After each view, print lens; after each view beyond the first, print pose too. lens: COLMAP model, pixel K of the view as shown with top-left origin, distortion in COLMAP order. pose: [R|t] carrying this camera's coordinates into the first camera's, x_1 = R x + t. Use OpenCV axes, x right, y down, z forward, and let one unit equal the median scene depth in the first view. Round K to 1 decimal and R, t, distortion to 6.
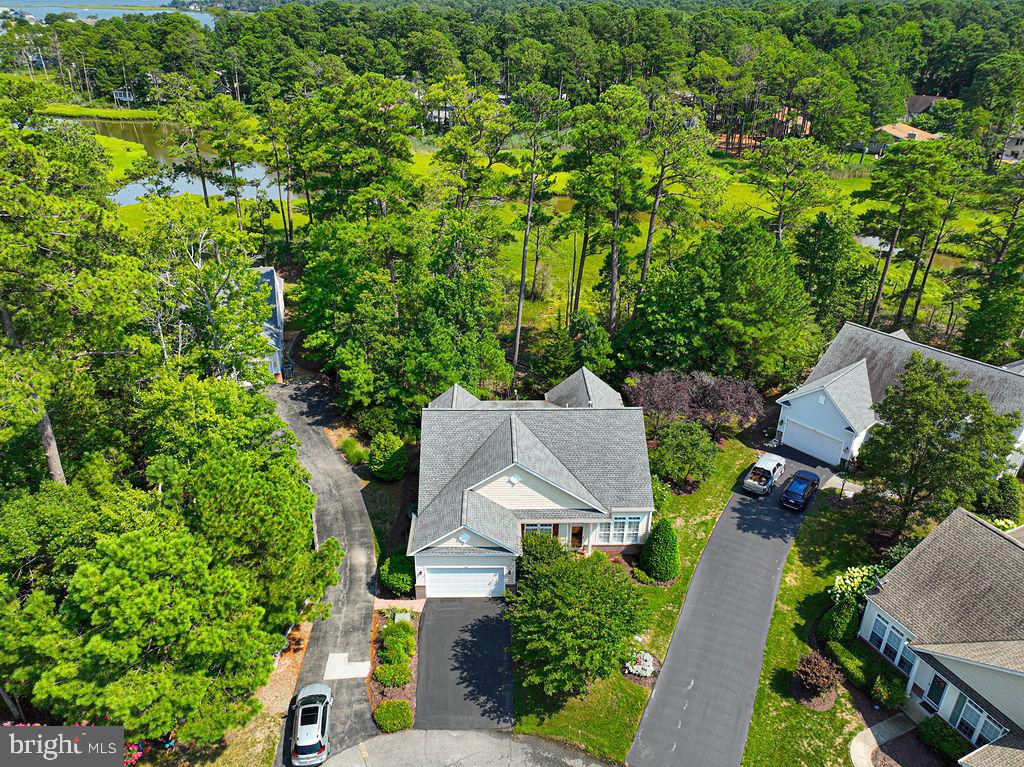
lens RADIAL K [[726.3, 0, 507.0], [0, 726.3, 367.0], [0, 0, 1]] dist [0.003328, 0.002758]
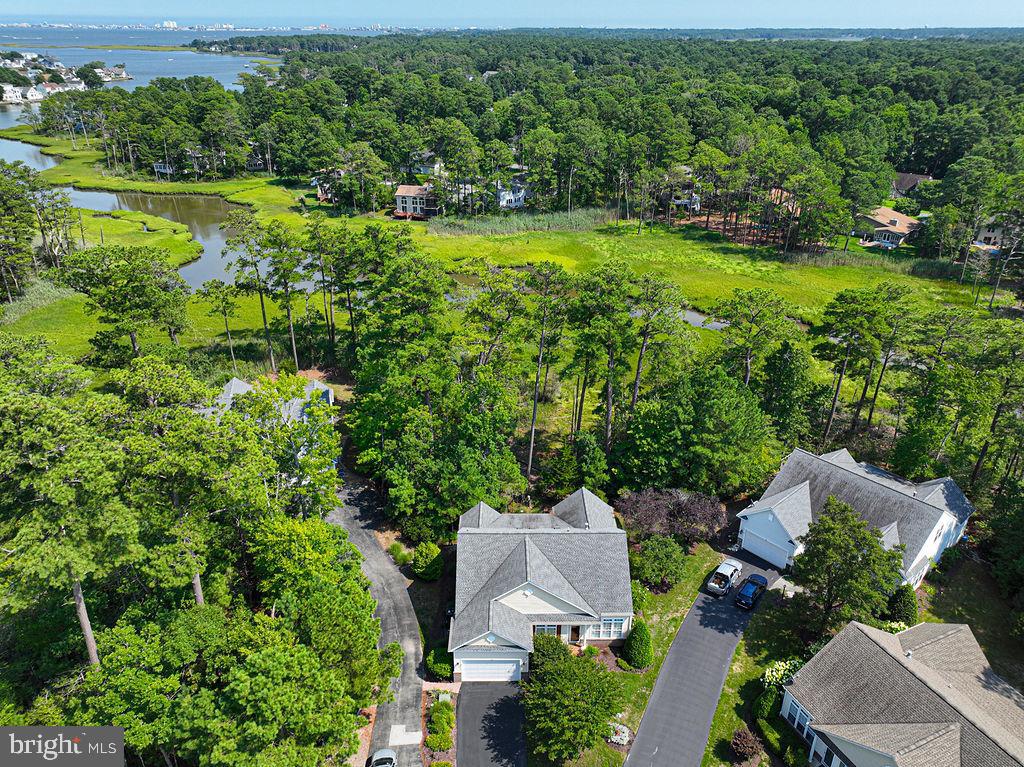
lens RADIAL K [[729.8, 0, 515.8], [0, 729.8, 385.1], [0, 0, 1]] dist [0.002744, 0.001084]
pose [[0.999977, 0.003378, -0.005959, -0.005016], [-0.003468, 0.999879, -0.015183, -0.197428], [0.005907, 0.015203, 0.999867, -0.333452]]
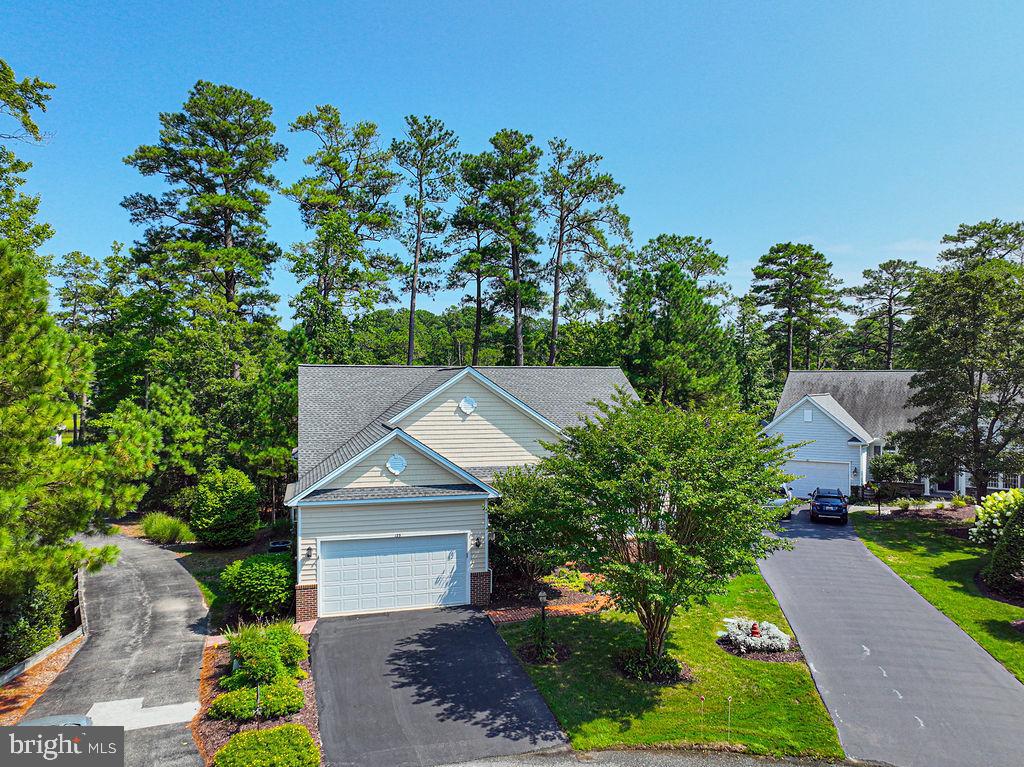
lens RADIAL K [[726.3, 0, 507.7], [0, 726.3, 386.1], [0, 0, 1]] dist [0.001545, 0.008953]
pose [[0.968501, -0.007051, 0.248910, -0.102650], [0.119172, 0.890815, -0.438460, 0.392340], [-0.218641, 0.454312, 0.863595, 0.440671]]
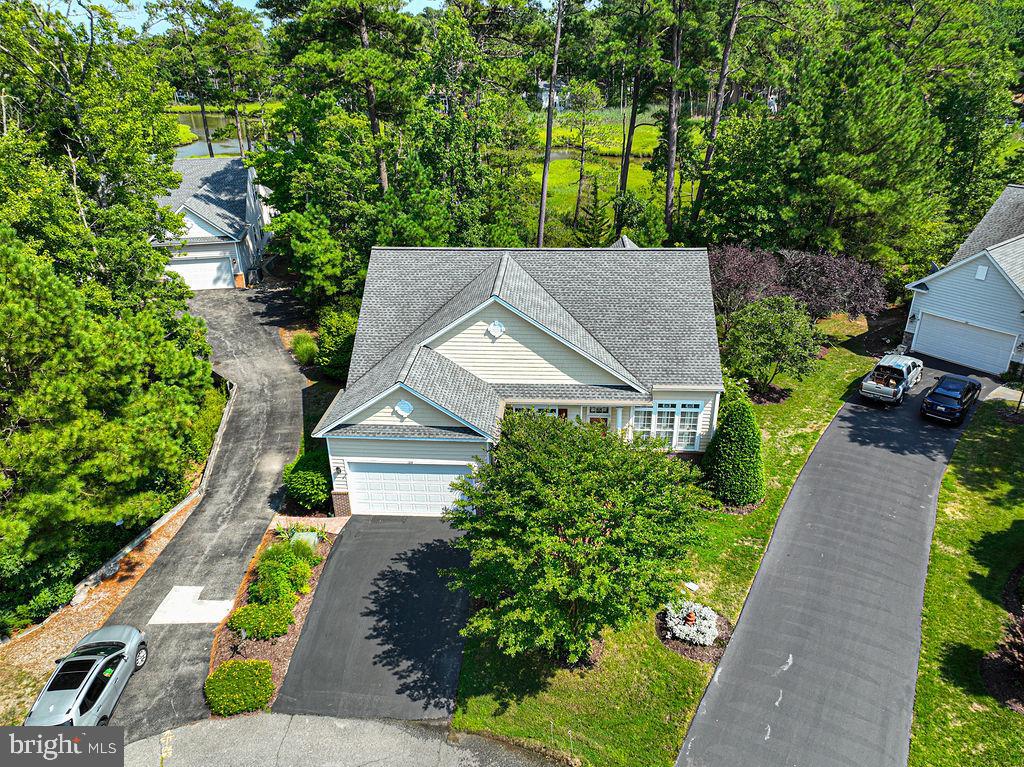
lens RADIAL K [[714.1, 0, 517.1], [0, 714.1, 382.4], [0, 0, 1]] dist [-0.003007, 0.019548]
pose [[0.996431, 0.018746, -0.082309, 0.076785], [-0.021090, 0.999394, -0.027707, 0.207338], [0.081740, 0.029344, 0.996222, 0.374831]]
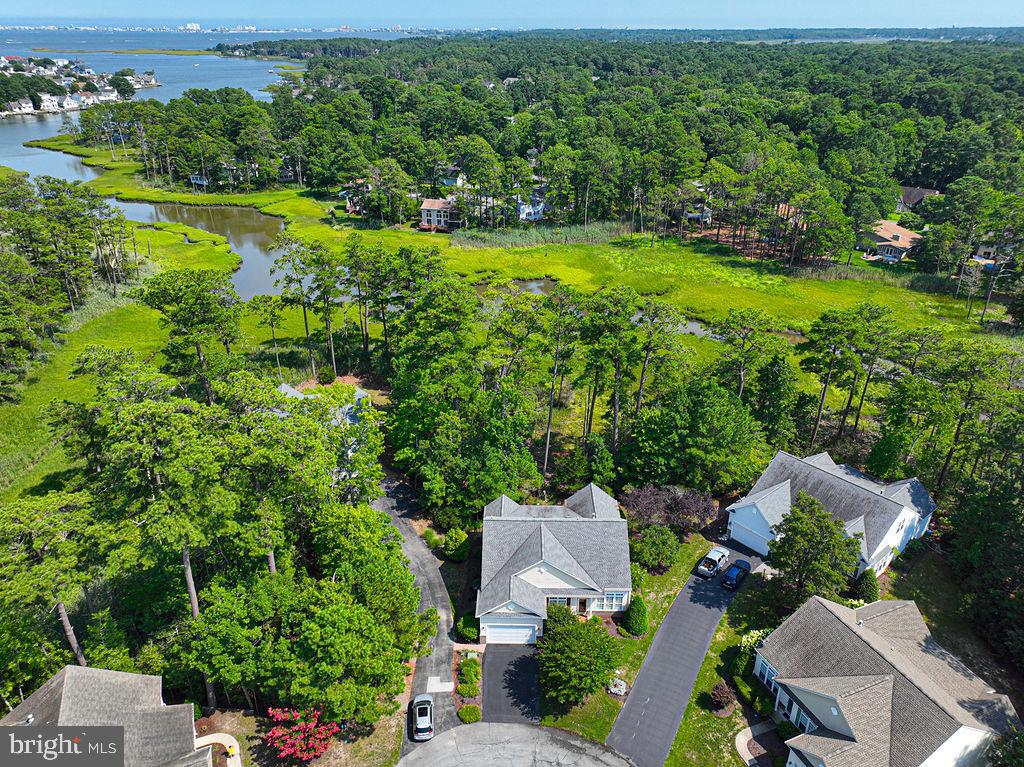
lens RADIAL K [[735.3, 0, 516.5], [0, 735.3, 385.9], [0, 0, 1]] dist [0.001548, 0.004400]
pose [[0.999515, 0.011679, -0.028868, -0.005064], [-0.012163, 0.999787, -0.016647, -0.209847], [0.028668, 0.016990, 0.999445, -0.588272]]
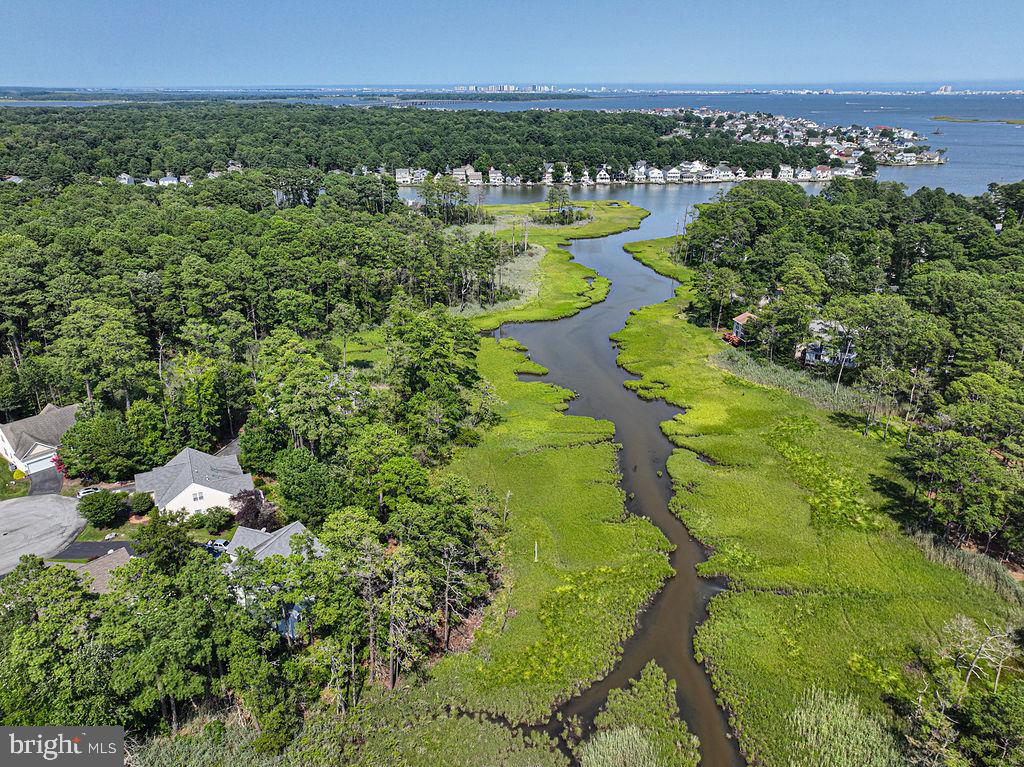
lens RADIAL K [[746.3, 0, 533.1], [0, 746.3, 385.9], [0, 0, 1]] dist [-0.000523, 0.008275]
pose [[0.414399, 0.338584, -0.844769, 2.963500], [-0.412233, 0.897371, 0.157447, -1.231178], [0.811380, 0.282995, 0.511445, 0.564386]]
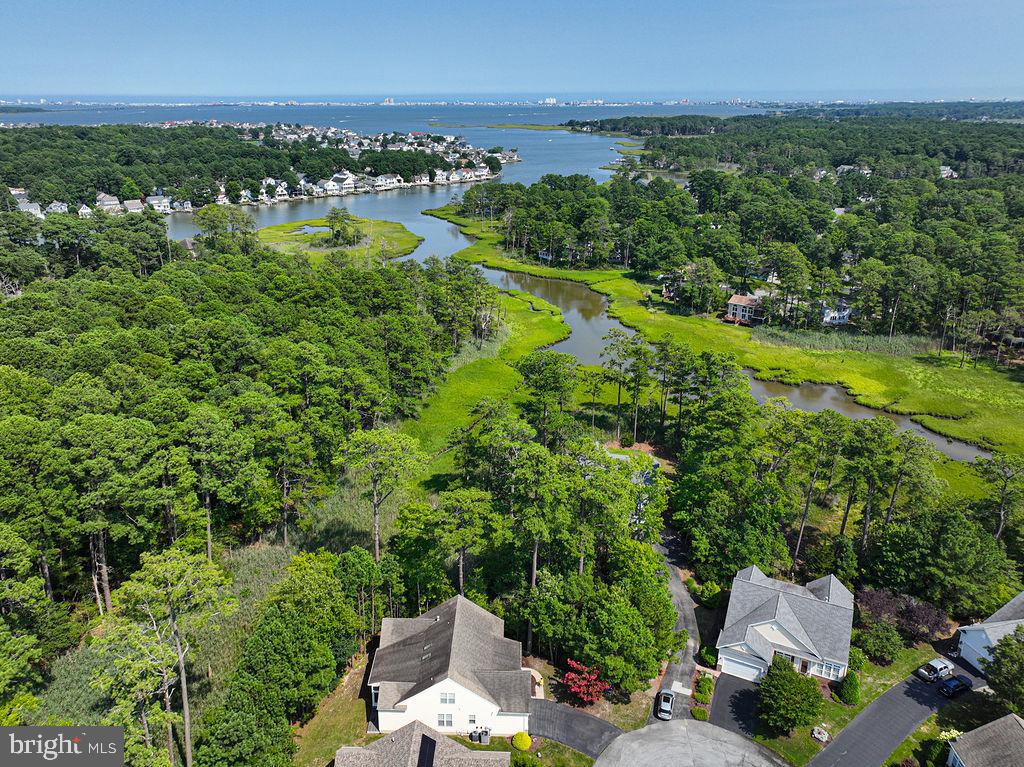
lens RADIAL K [[746.5, 0, 495.7], [0, 746.5, 329.7], [0, 0, 1]] dist [-0.000879, 0.007826]
pose [[0.889337, 0.132162, -0.437737, 0.118852], [-0.203716, 0.971581, -0.120543, -0.240409], [0.409365, 0.196378, 0.890986, -1.330516]]
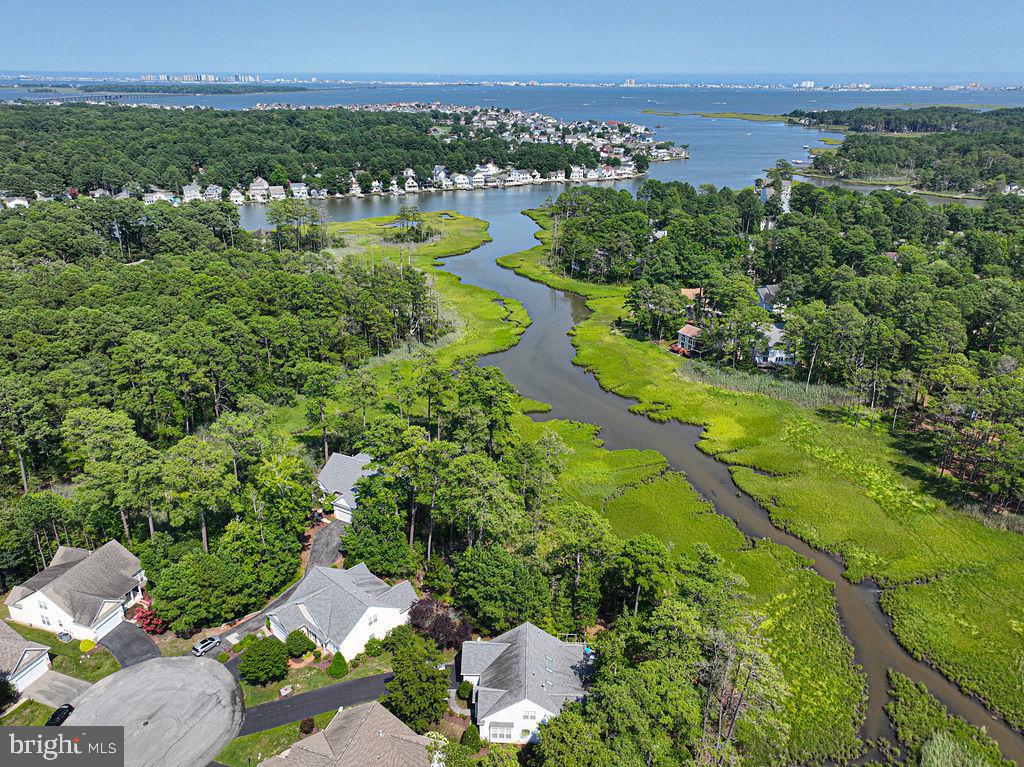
lens RADIAL K [[746.3, 0, 533.1], [0, 746.3, 385.9], [0, 0, 1]] dist [-0.000523, 0.008275]
pose [[0.721631, 0.271214, -0.636939, 1.983896], [-0.319900, 0.946580, 0.040625, -0.918185], [0.613932, 0.174441, 0.769843, -0.652891]]
